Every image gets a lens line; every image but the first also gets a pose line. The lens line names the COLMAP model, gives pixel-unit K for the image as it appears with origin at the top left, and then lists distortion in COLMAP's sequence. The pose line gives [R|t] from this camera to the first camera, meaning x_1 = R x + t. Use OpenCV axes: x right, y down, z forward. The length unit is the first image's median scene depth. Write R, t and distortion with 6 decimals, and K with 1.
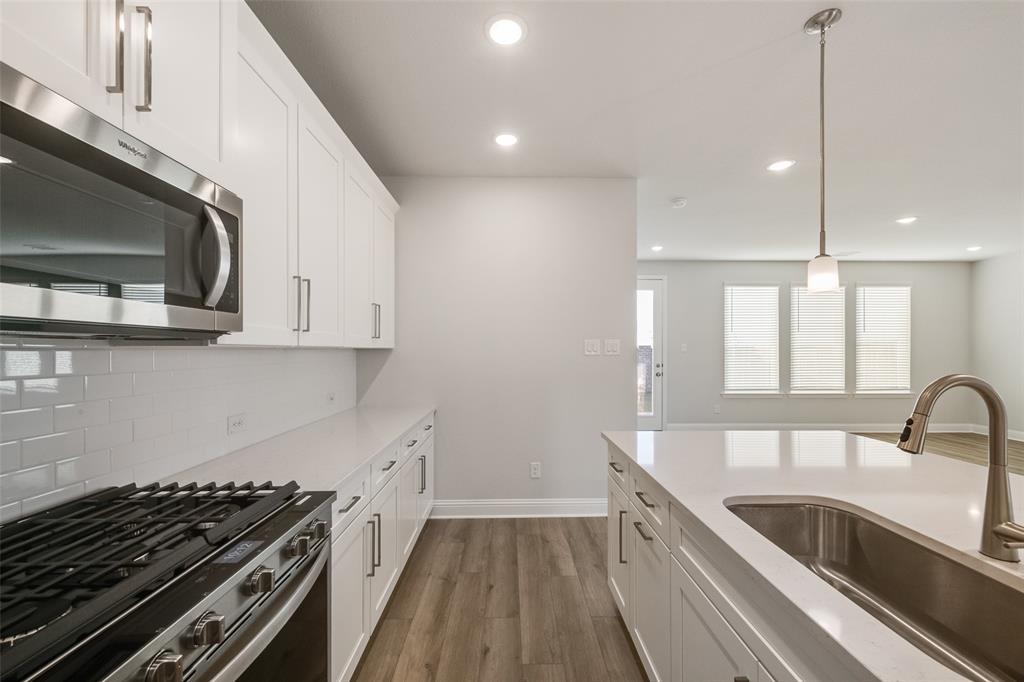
lens RADIAL K [[407.5, 0, 514.2], [0, 407.5, 346.8], [0, 0, 1]] dist [0.003636, -0.001707]
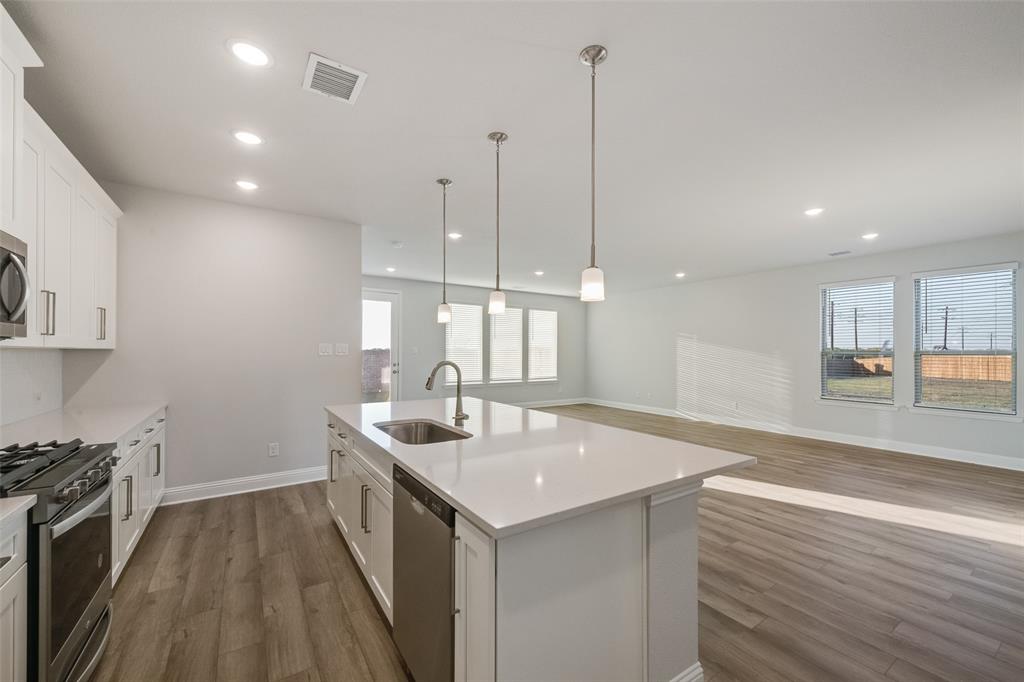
lens RADIAL K [[407.5, 0, 517.0], [0, 407.5, 349.7], [0, 0, 1]] dist [0.003636, -0.001707]
pose [[0.838144, 0.006220, 0.545413, -0.006197], [-0.008298, 0.999965, 0.001348, -0.004929], [-0.545386, -0.005656, 0.838166, -0.507053]]
